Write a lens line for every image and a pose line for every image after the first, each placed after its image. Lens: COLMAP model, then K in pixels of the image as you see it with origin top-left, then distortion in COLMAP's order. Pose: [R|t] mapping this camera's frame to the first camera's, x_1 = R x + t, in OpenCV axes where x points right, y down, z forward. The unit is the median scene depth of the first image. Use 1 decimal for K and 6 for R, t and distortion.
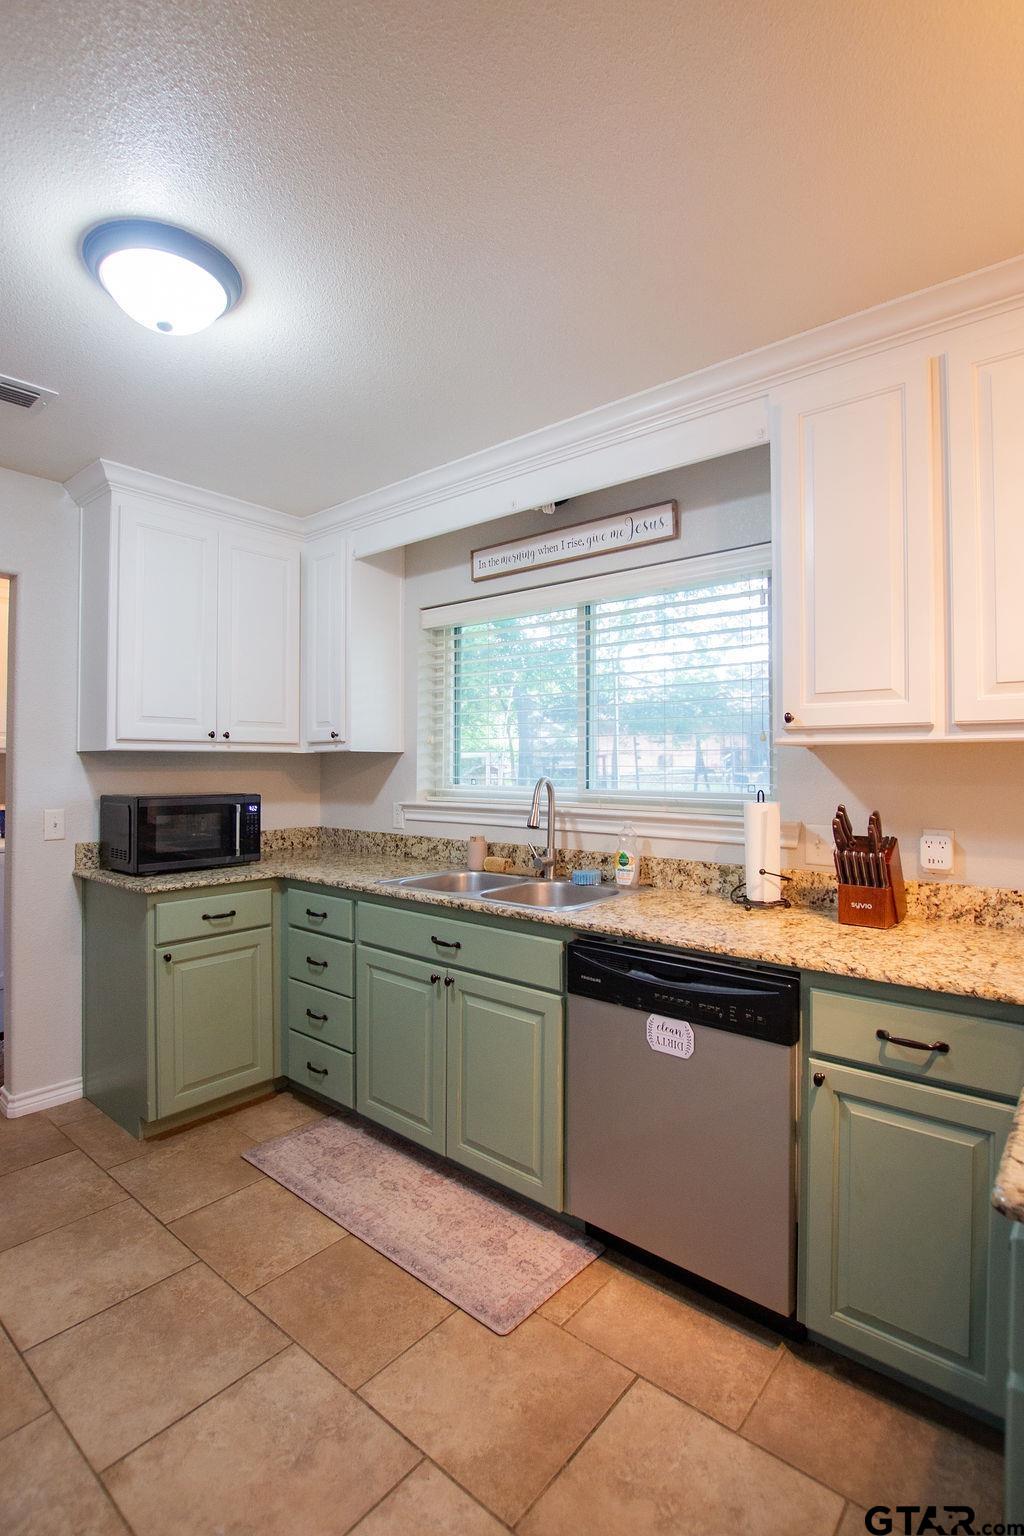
lens RADIAL K [[746.6, 0, 502.0], [0, 746.6, 756.9], [0, 0, 1]] dist [-0.031870, 0.002941]
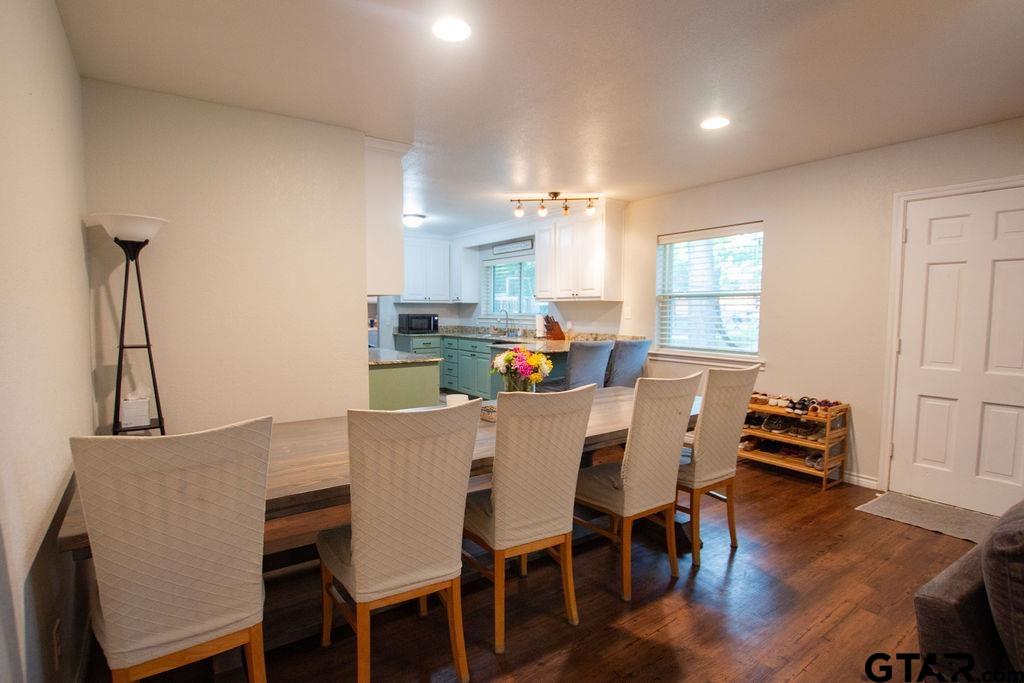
lens RADIAL K [[518.6, 0, 516.6], [0, 518.6, 360.1], [0, 0, 1]] dist [-0.023871, -0.000441]
pose [[0.973054, 0.025294, -0.229186, 0.794851], [-0.001175, 0.994496, 0.104771, 0.006633], [0.230574, -0.101679, 0.967728, -1.740403]]
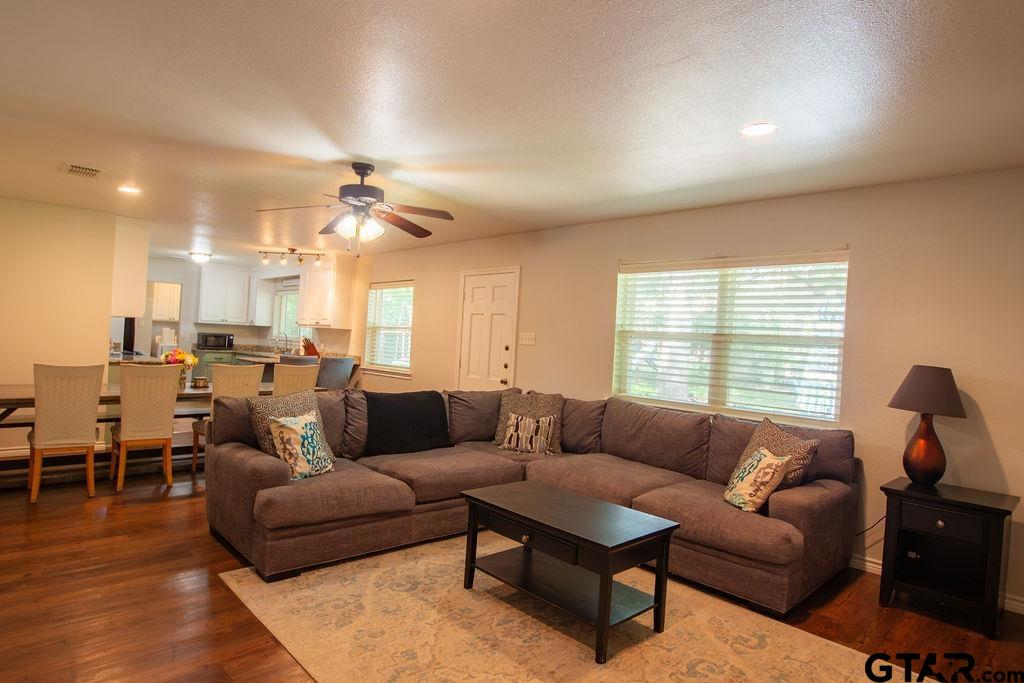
lens RADIAL K [[578.8, 0, 498.9], [0, 578.8, 343.1], [0, 0, 1]] dist [-0.040439, 0.000531]
pose [[0.993824, 0.046865, -0.100588, 1.883157], [-0.045757, 0.998864, 0.013294, -0.016741], [0.101097, -0.008609, 0.994839, -2.637498]]
